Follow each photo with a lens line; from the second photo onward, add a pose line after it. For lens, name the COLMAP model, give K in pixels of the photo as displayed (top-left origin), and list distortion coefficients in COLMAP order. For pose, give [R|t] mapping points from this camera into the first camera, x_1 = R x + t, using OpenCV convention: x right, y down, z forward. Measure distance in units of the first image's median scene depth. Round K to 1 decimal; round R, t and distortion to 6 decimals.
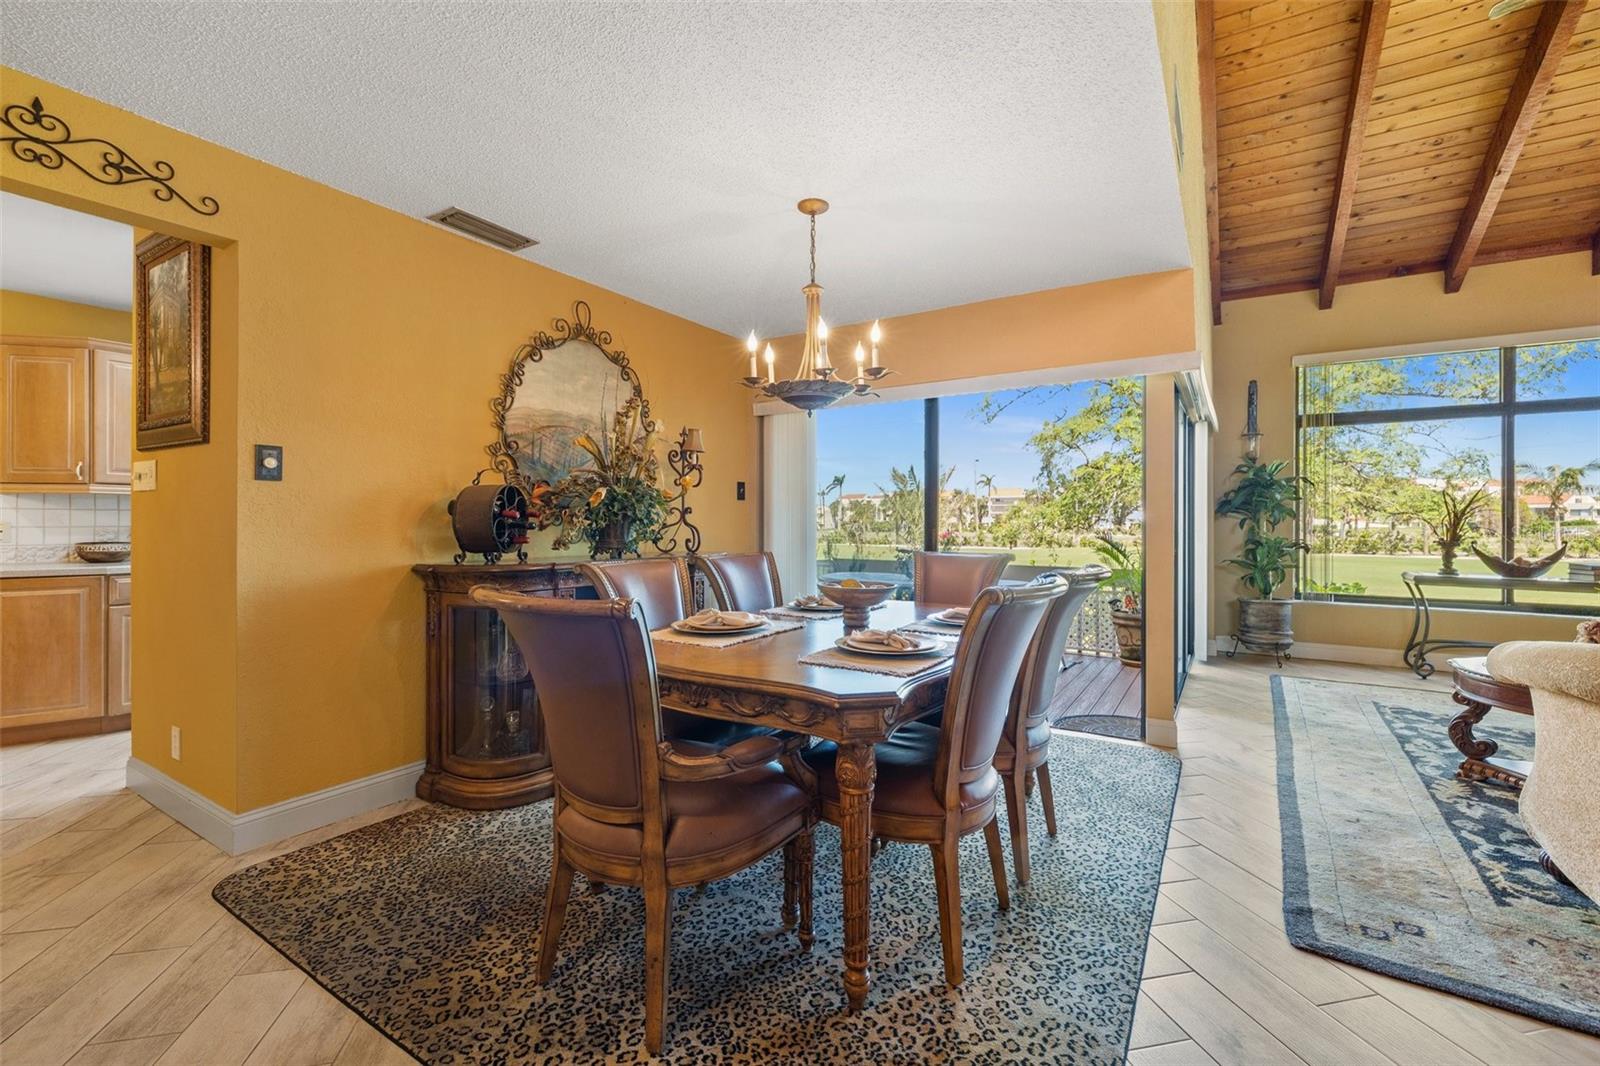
lens RADIAL K [[683.5, 0, 794.1], [0, 683.5, 524.9], [0, 0, 1]] dist [0.001426, -0.000202]
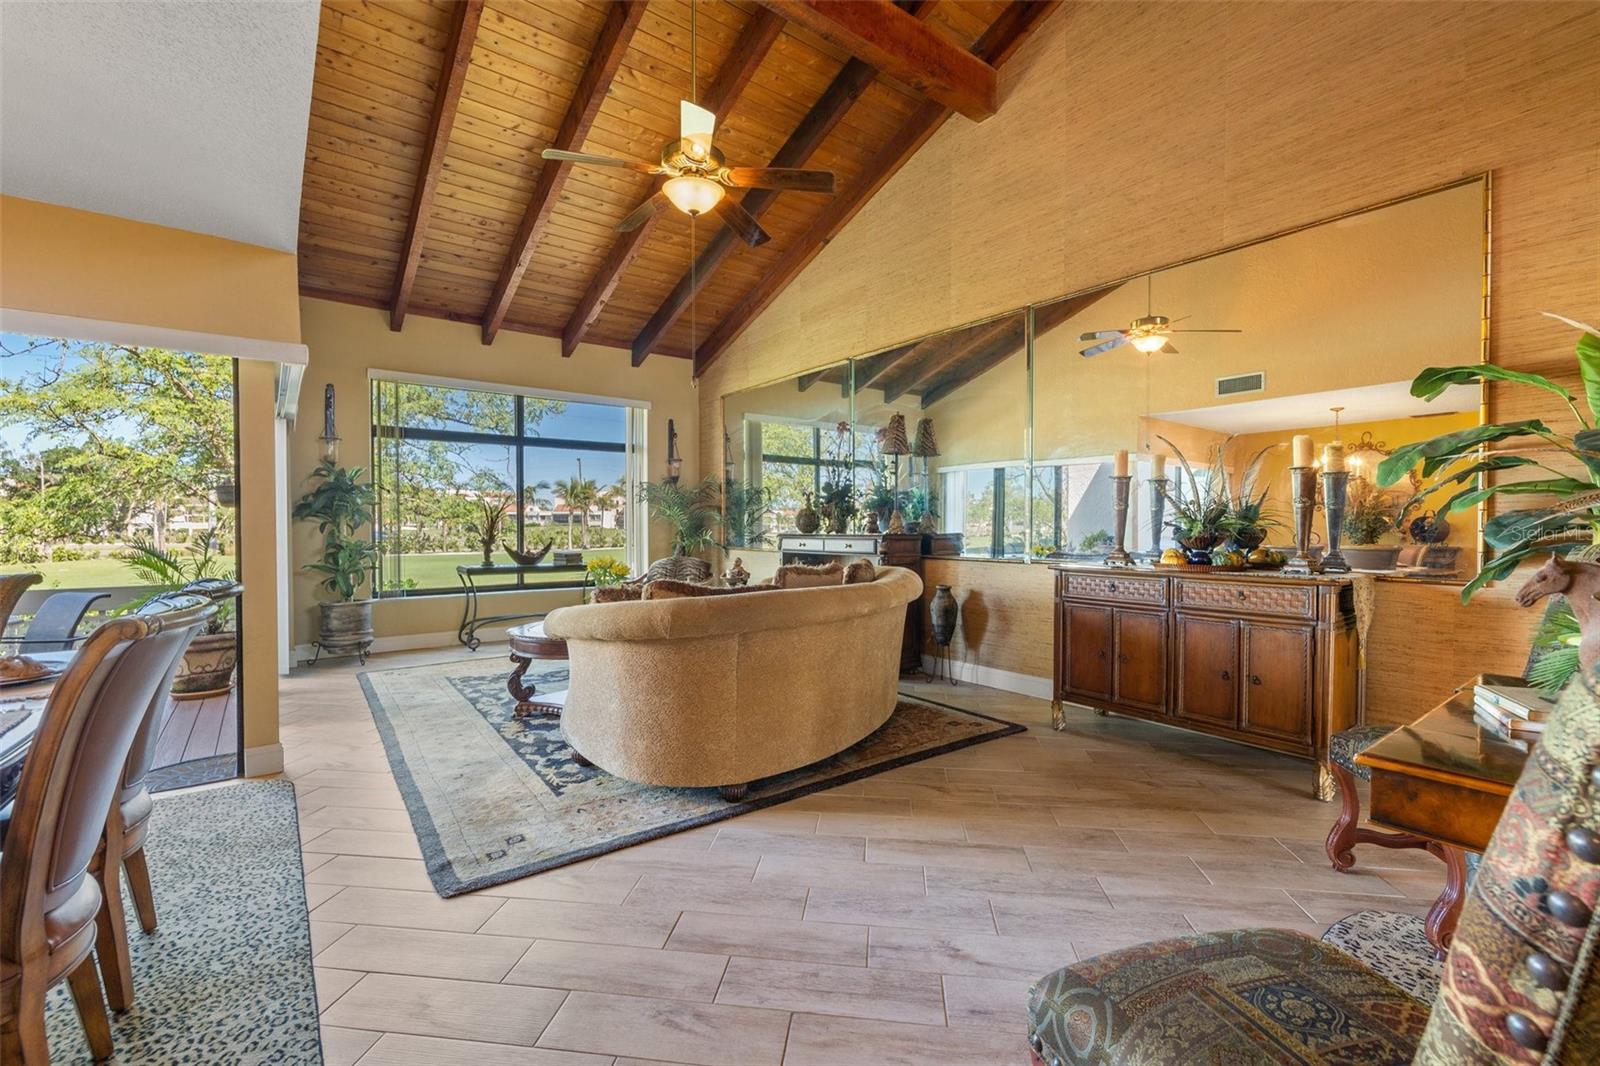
lens RADIAL K [[683.1, 0, 798.4], [0, 683.1, 540.9], [0, 0, 1]] dist [0.002190, -0.000462]
pose [[0.337758, -0.027289, 0.940837, -0.111534], [0.010463, 0.999627, 0.025238, -0.000975], [-0.941175, 0.001320, 0.337917, 0.054889]]
